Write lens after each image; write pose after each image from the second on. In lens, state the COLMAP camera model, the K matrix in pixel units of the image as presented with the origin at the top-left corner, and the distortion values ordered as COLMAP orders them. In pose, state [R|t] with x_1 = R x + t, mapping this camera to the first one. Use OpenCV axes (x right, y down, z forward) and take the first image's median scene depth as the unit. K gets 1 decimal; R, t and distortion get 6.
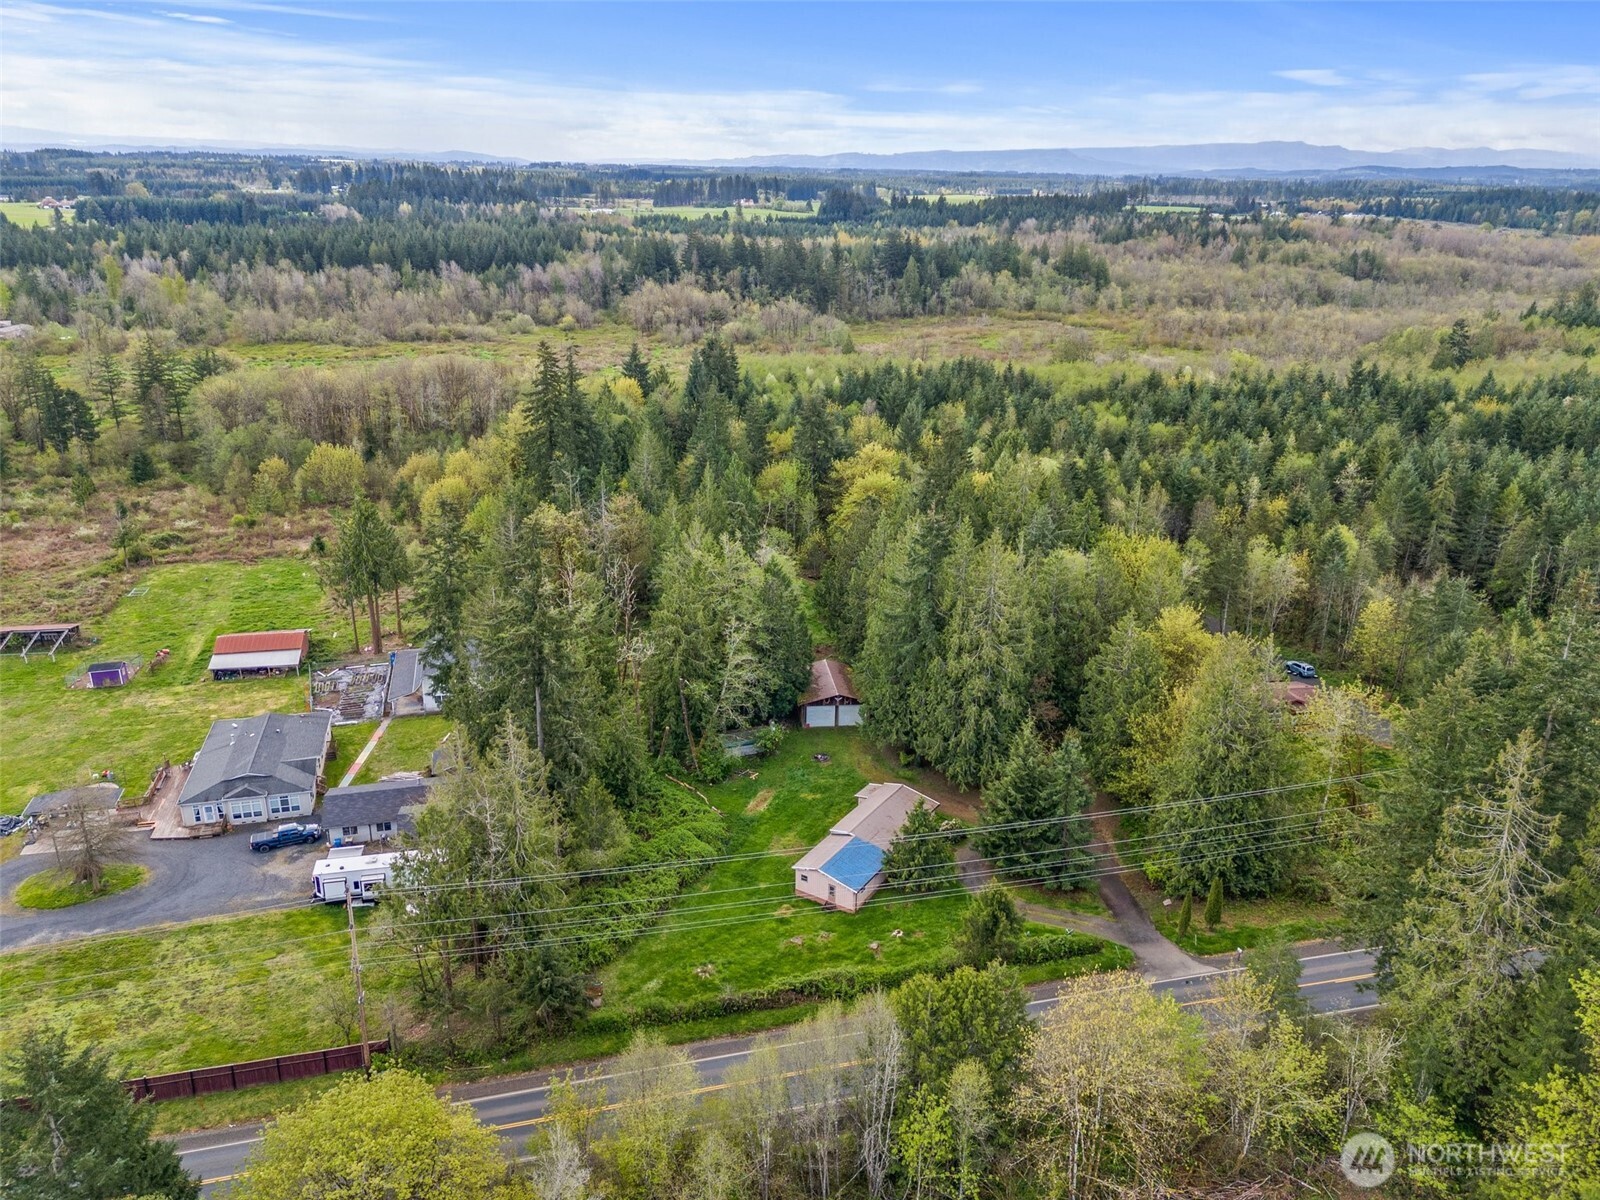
lens RADIAL K [[1184.7, 0, 798.3], [0, 1184.7, 582.3], [0, 0, 1]] dist [0.086465, -0.088626]
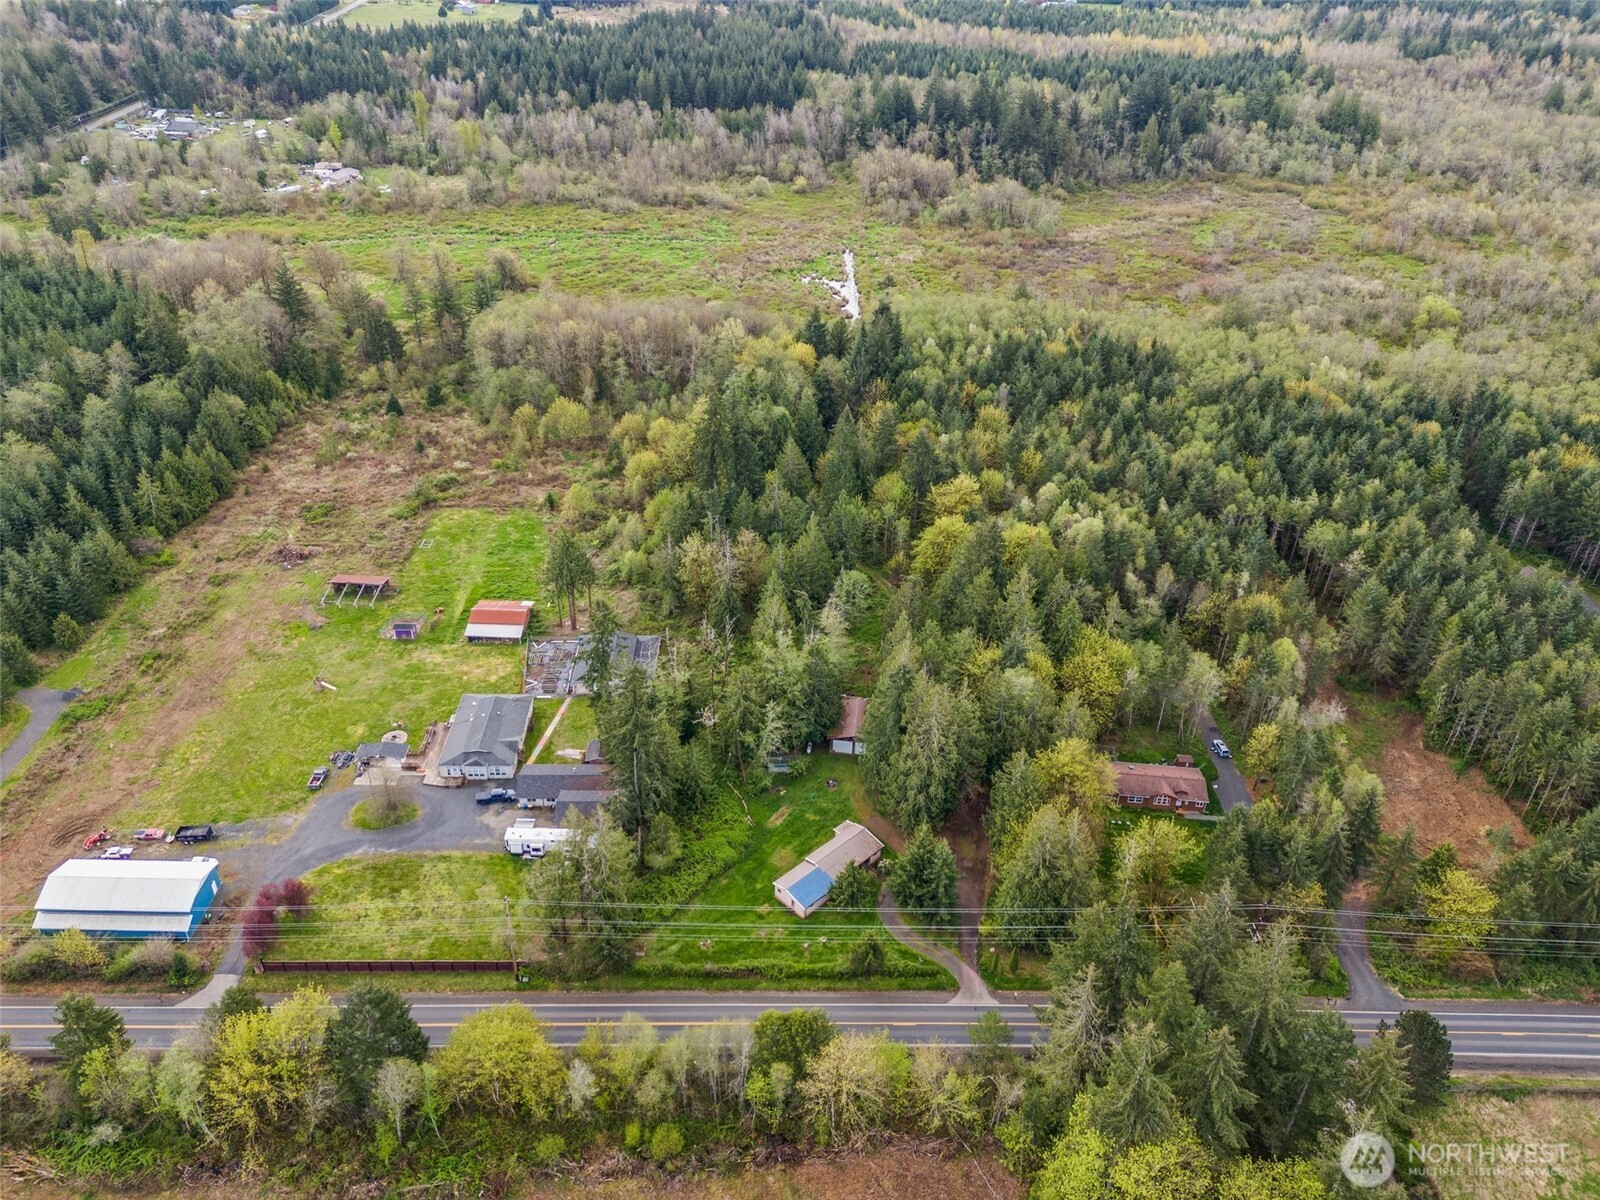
lens RADIAL K [[1184.7, 0, 798.3], [0, 1184.7, 582.3], [0, 0, 1]] dist [0.086465, -0.088626]
pose [[0.971734, 0.128992, -0.197720, 0.263191], [-0.082504, 0.970272, 0.227520, -0.473571], [0.221191, -0.204777, 0.953489, -0.414262]]
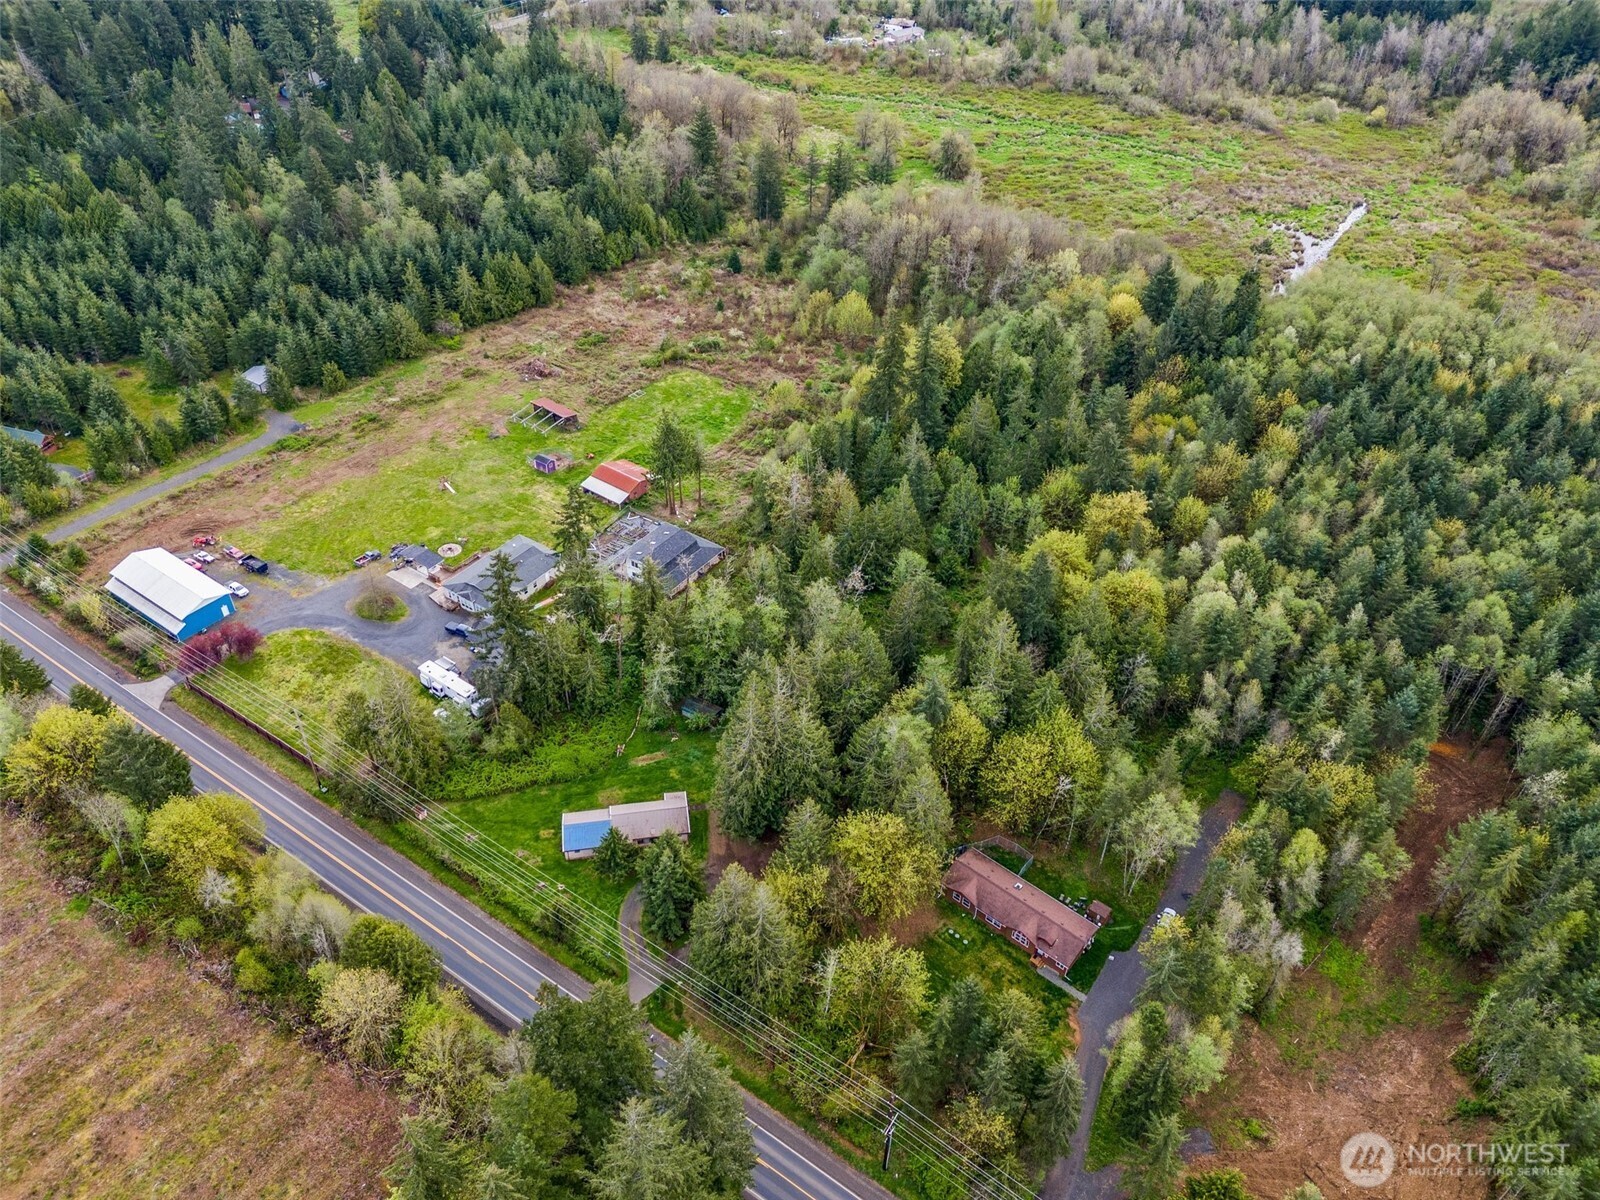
lens RADIAL K [[1184.7, 0, 798.3], [0, 1184.7, 582.3], [0, 0, 1]] dist [0.086465, -0.088626]
pose [[0.660557, 0.459542, -0.593705, 0.881377], [-0.256044, 0.881269, 0.397249, -0.654910], [0.705767, -0.110391, 0.699791, 0.122926]]
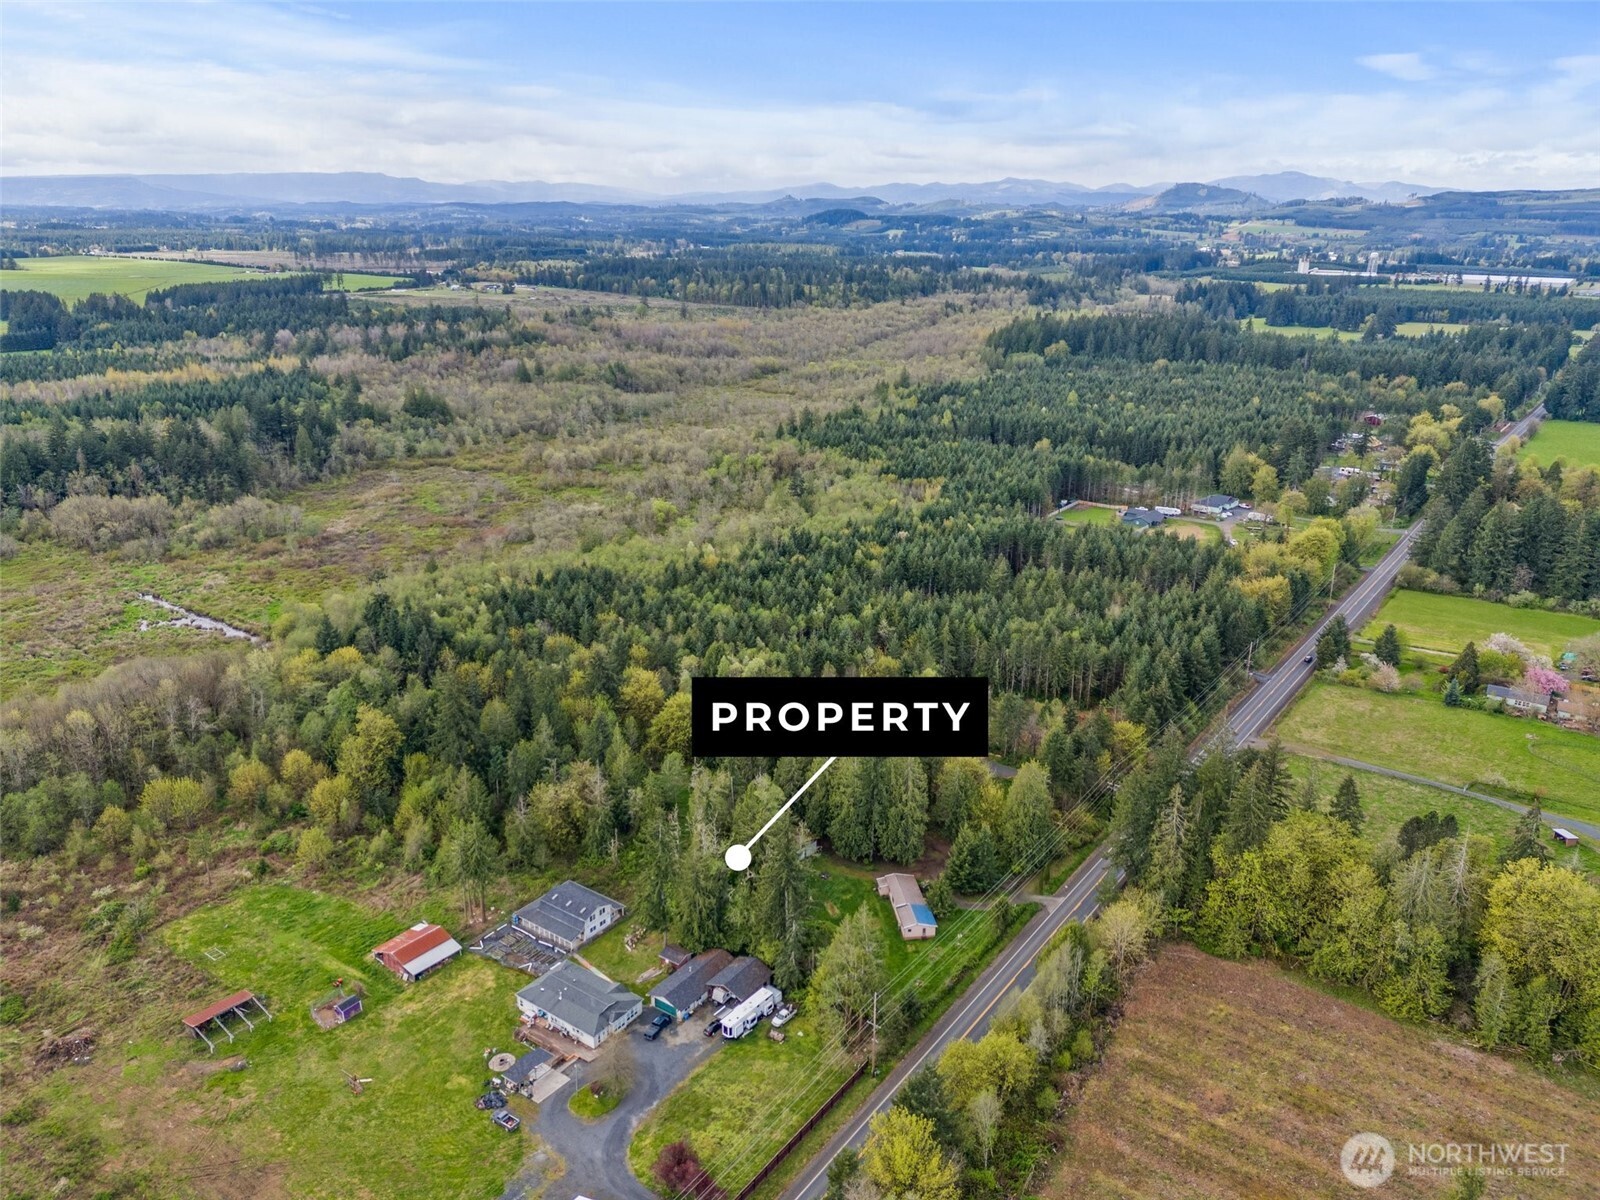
lens RADIAL K [[1184.7, 0, 798.3], [0, 1184.7, 582.3], [0, 0, 1]] dist [0.086465, -0.088626]
pose [[0.766847, -0.208607, 0.606983, -1.158024], [0.218849, 0.974018, 0.058260, -0.464823], [-0.603366, 0.088161, 0.792576, -0.557020]]
